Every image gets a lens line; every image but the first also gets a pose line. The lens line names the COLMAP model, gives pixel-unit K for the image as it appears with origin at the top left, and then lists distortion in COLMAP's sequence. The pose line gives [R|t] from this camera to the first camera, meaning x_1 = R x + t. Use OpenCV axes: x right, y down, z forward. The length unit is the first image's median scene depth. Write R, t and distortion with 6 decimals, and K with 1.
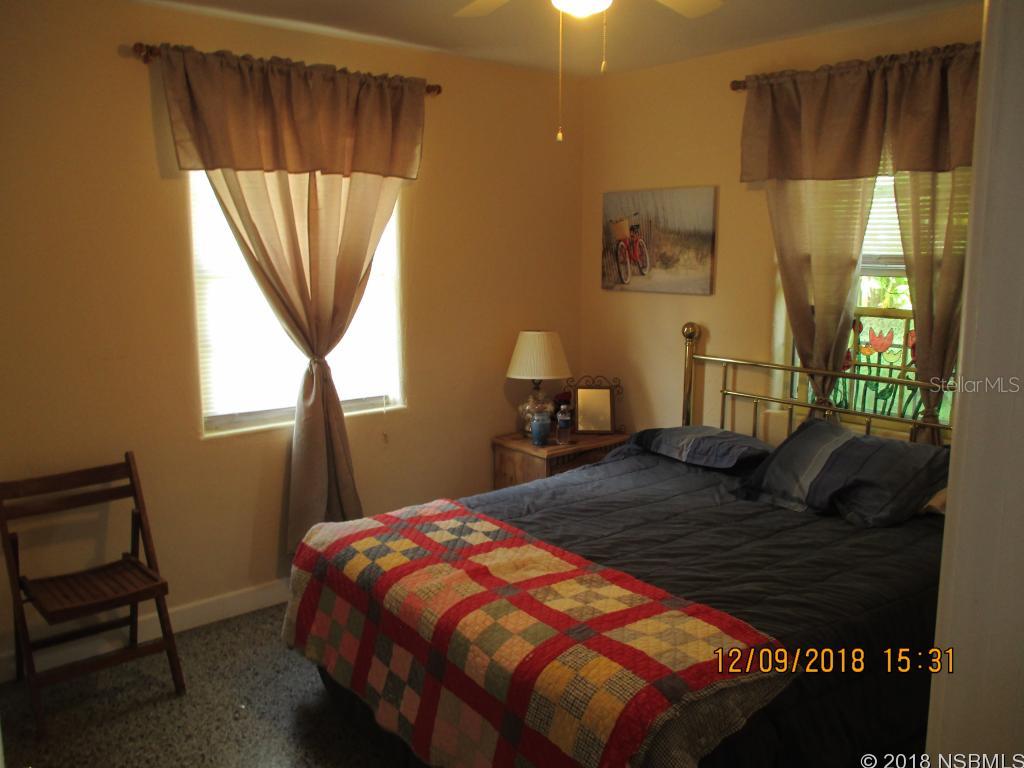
lens RADIAL K [[848.2, 0, 513.4], [0, 848.2, 382.4], [0, 0, 1]] dist [-0.030910, 0.000354]
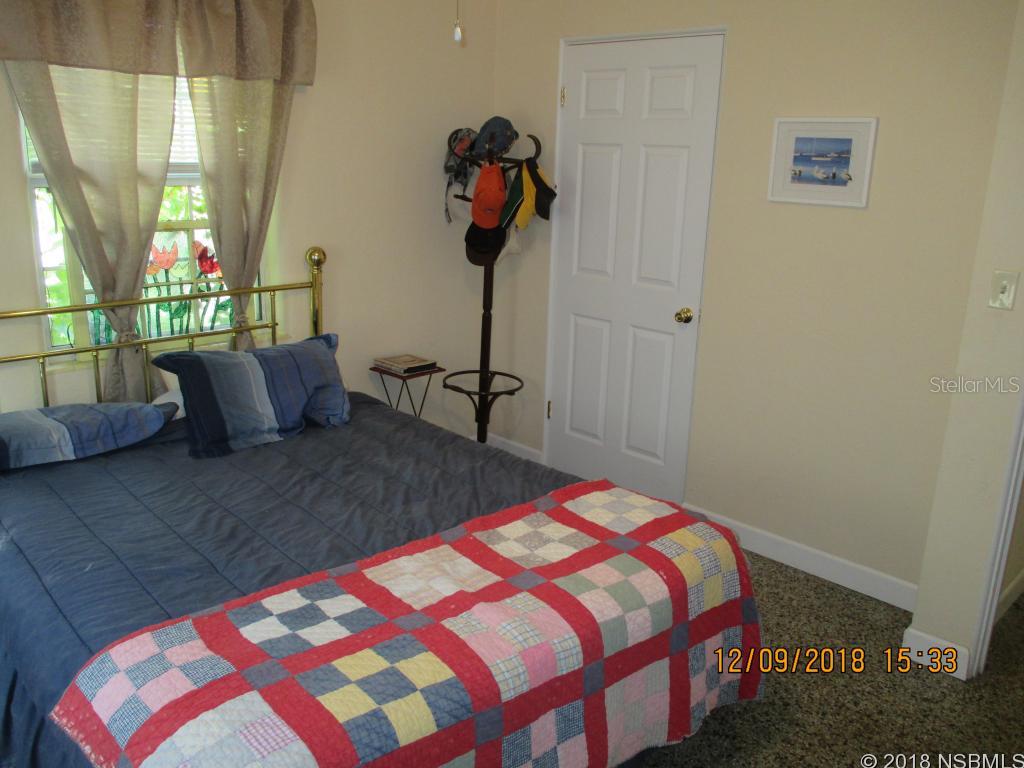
lens RADIAL K [[848.2, 0, 513.4], [0, 848.2, 387.4], [0, 0, 1]] dist [-0.030910, 0.000354]
pose [[-0.065682, -0.275727, 0.958989, -0.525637], [0.129692, 0.950554, 0.282184, -0.126589], [-0.989377, 0.142907, -0.026674, 0.675429]]
